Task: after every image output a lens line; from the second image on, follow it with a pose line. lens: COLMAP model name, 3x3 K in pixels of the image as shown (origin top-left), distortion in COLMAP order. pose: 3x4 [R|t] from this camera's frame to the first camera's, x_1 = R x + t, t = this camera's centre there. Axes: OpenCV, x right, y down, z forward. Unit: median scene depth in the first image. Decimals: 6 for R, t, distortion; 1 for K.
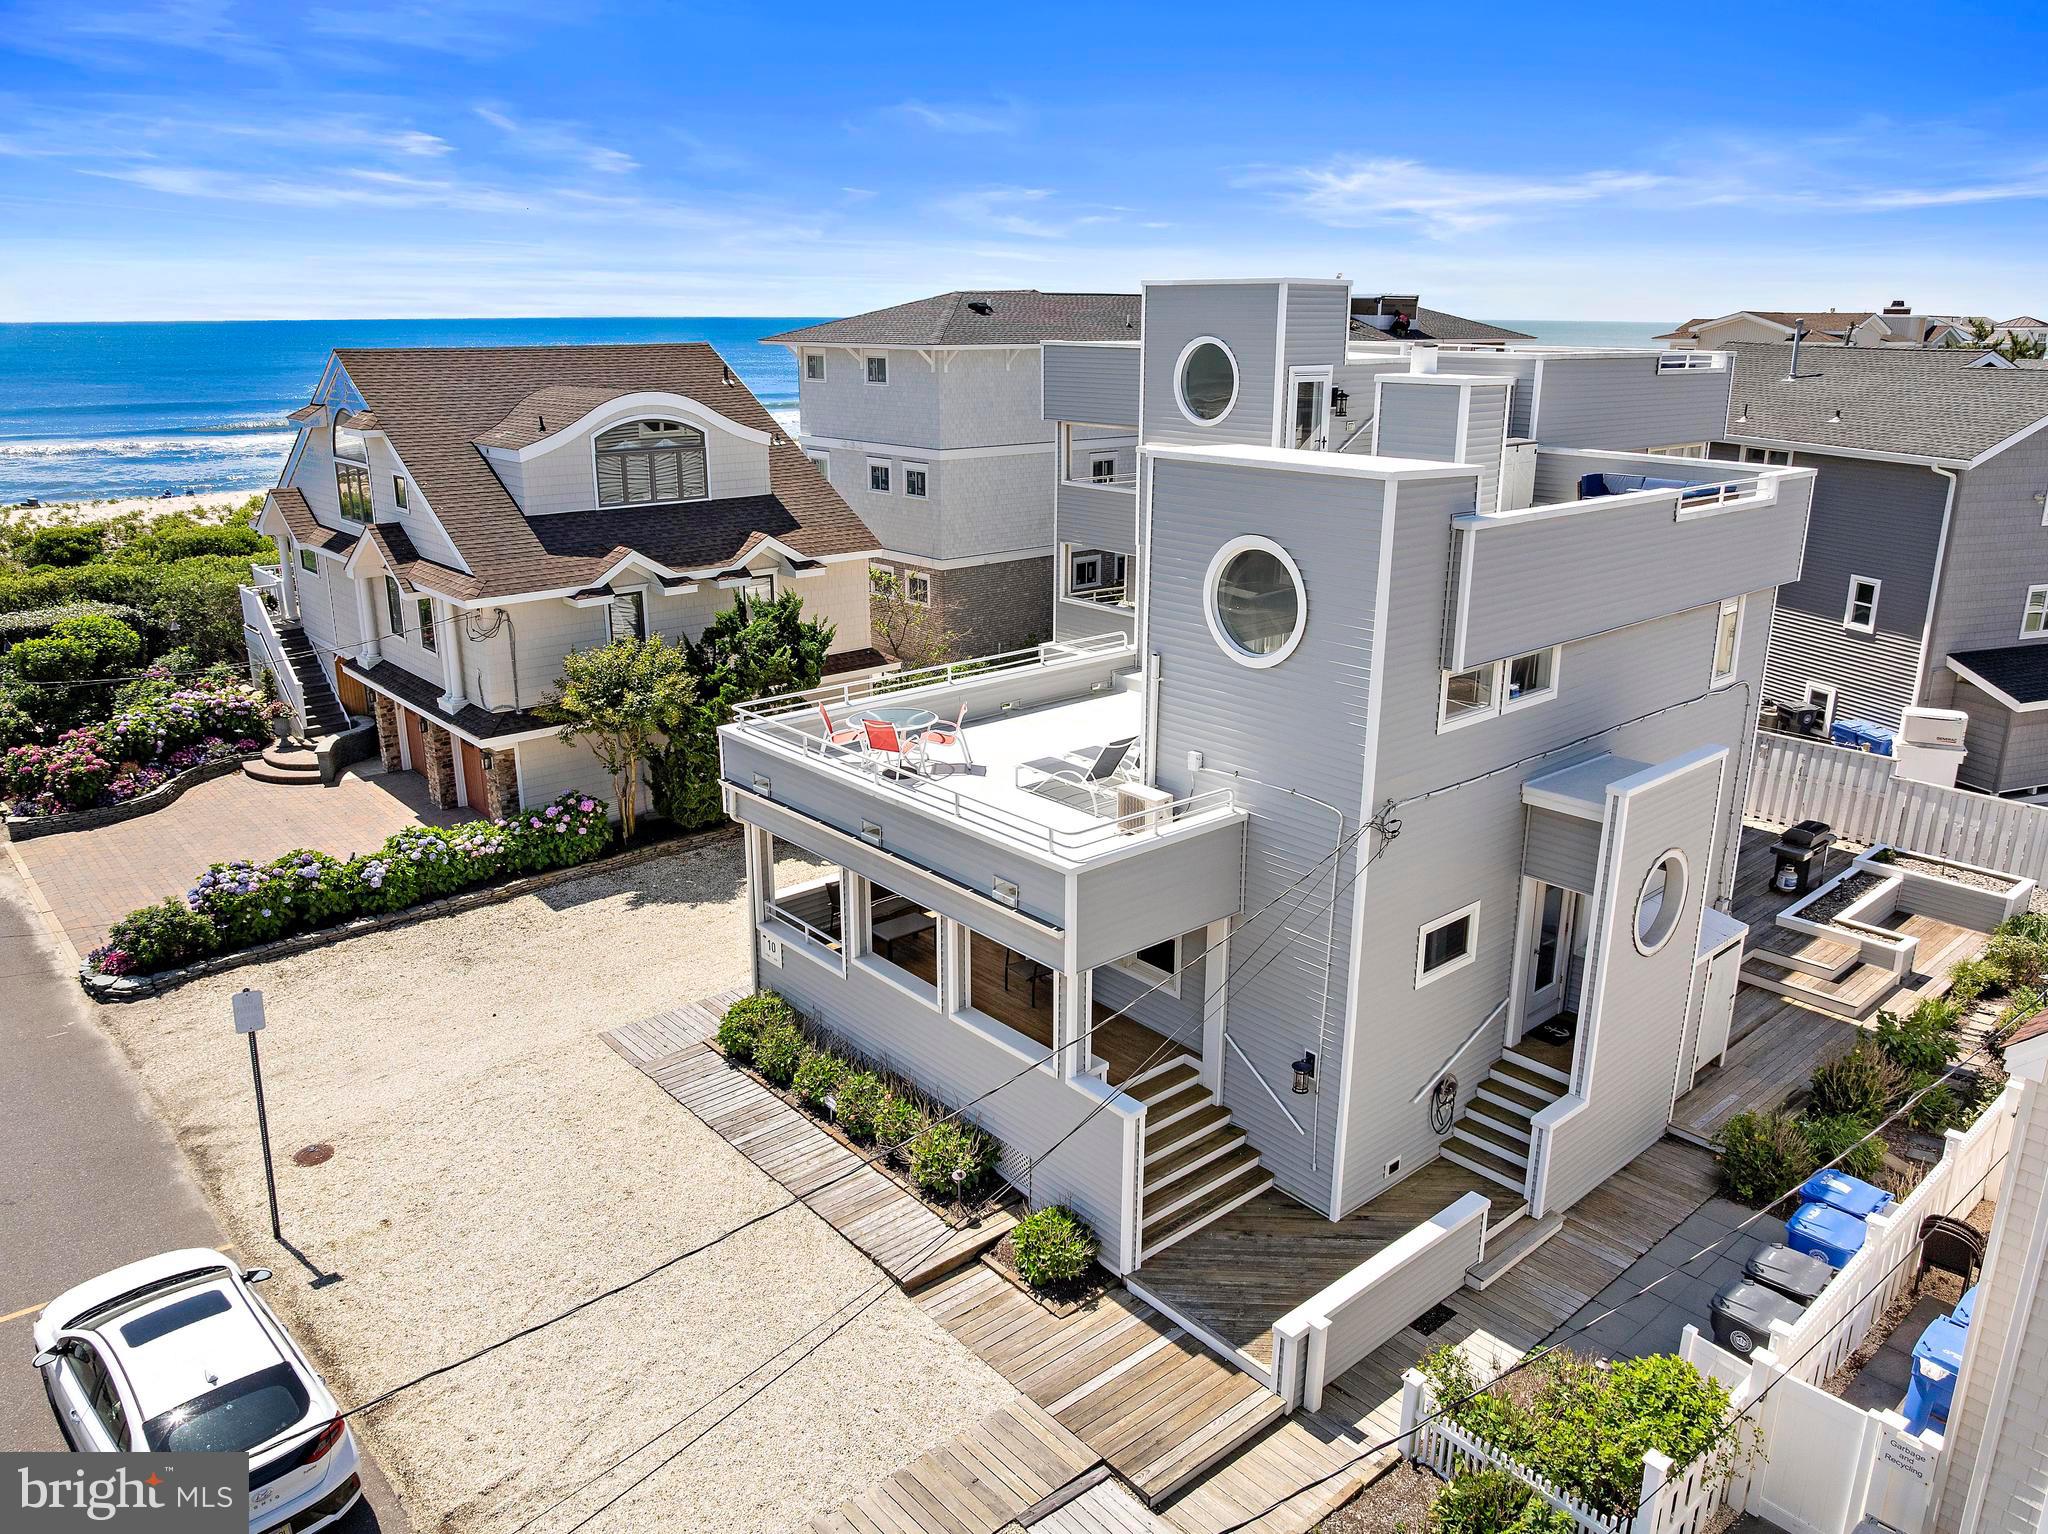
lens RADIAL K [[1458.7, 0, 1037.3], [0, 1458.7, 760.4], [0, 0, 1]] dist [-0.031731, -0.000122]
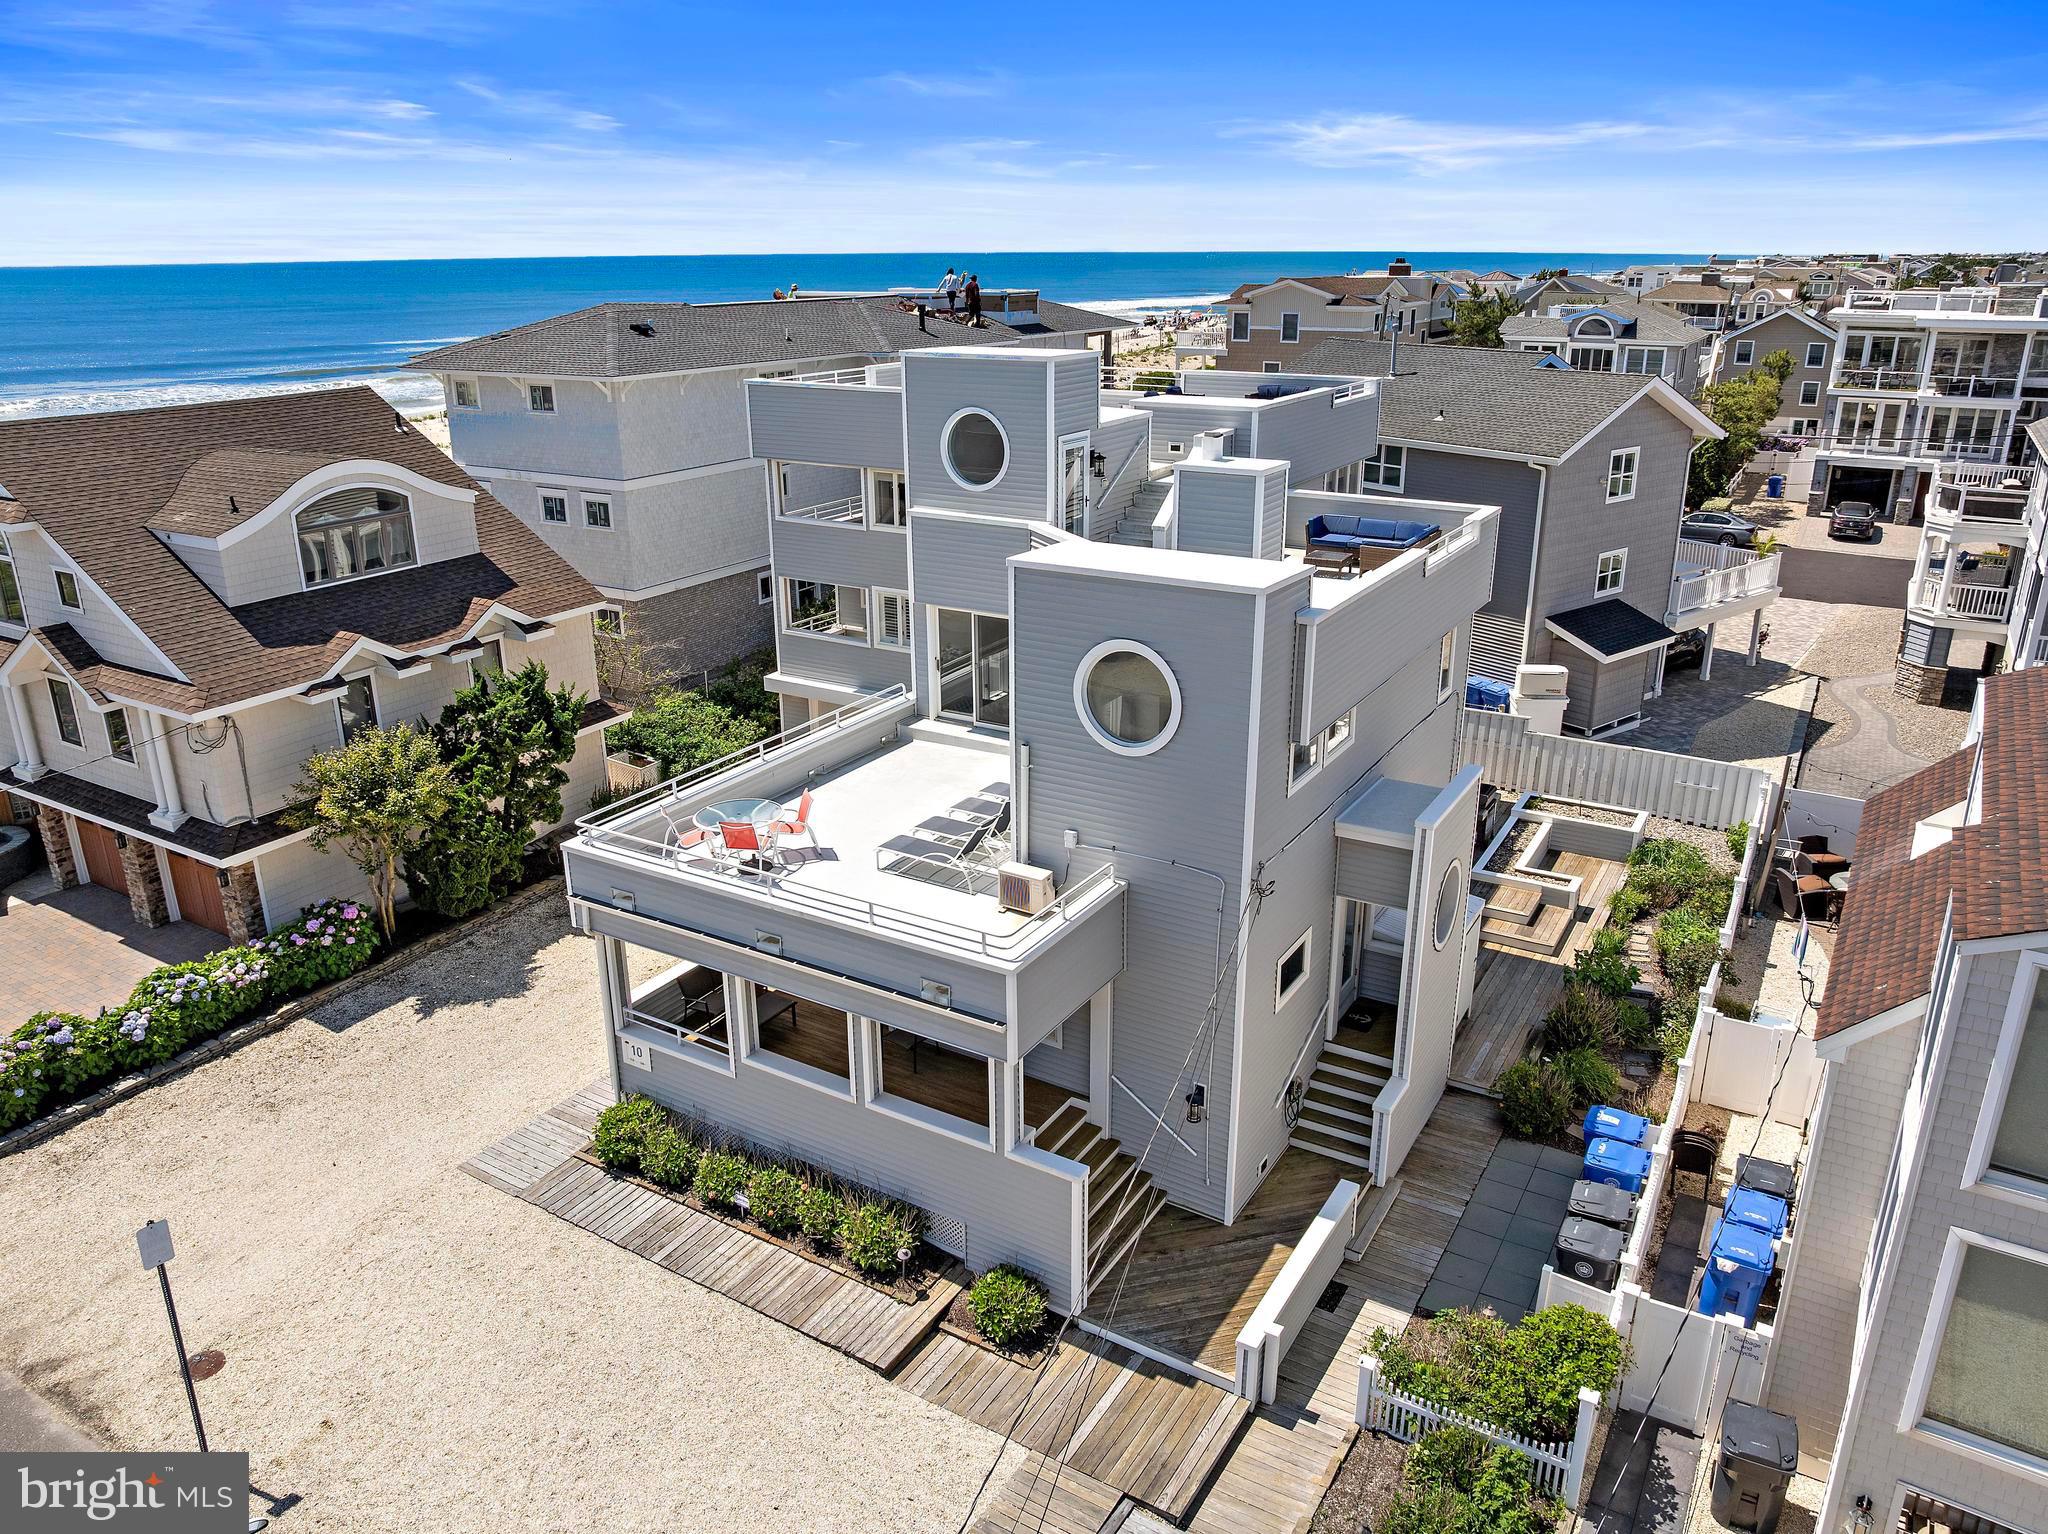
lens RADIAL K [[1438.9, 0, 1031.9], [0, 1438.9, 758.9], [0, 0, 1]] dist [-0.035919, -0.003094]
pose [[0.952846, -0.109238, 0.283109, -0.173625], [0.096620, 0.993618, 0.058202, -0.099477], [-0.287660, -0.028103, 0.957320, -0.016166]]
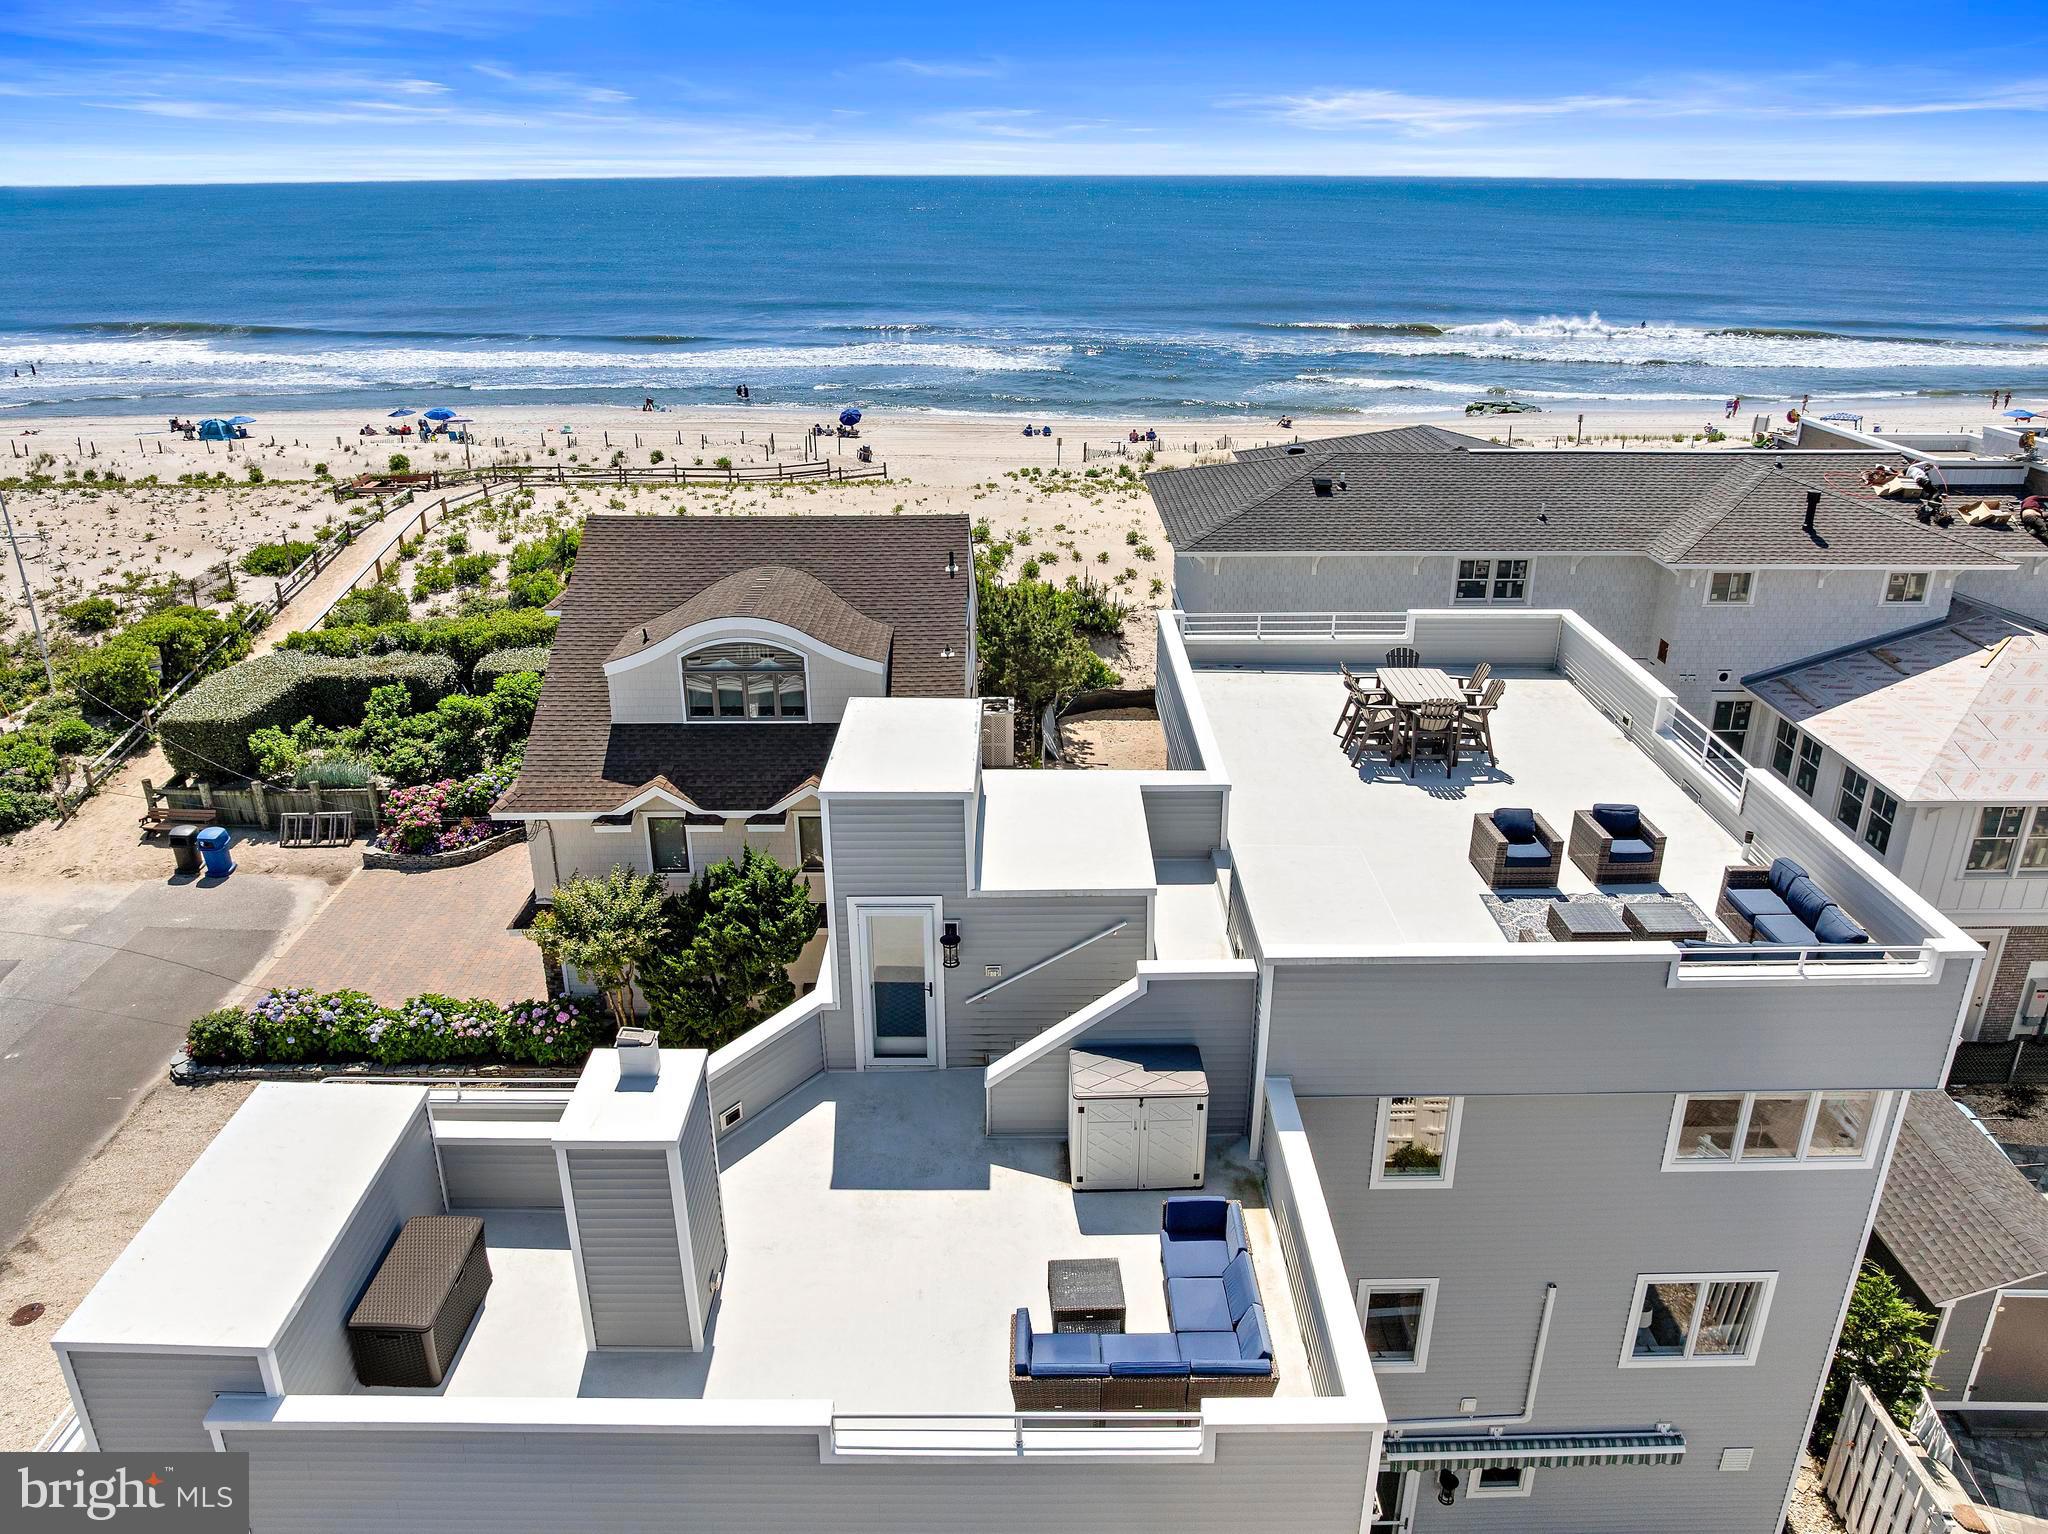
lens RADIAL K [[1438.9, 0, 1031.9], [0, 1438.9, 758.9], [0, 0, 1]] dist [-0.035919, -0.003094]
pose [[0.752440, 0.245846, -0.611059, 0.676548], [-0.189294, 0.969306, 0.156887, -0.475493], [0.630874, -0.002378, 0.775882, 0.504204]]
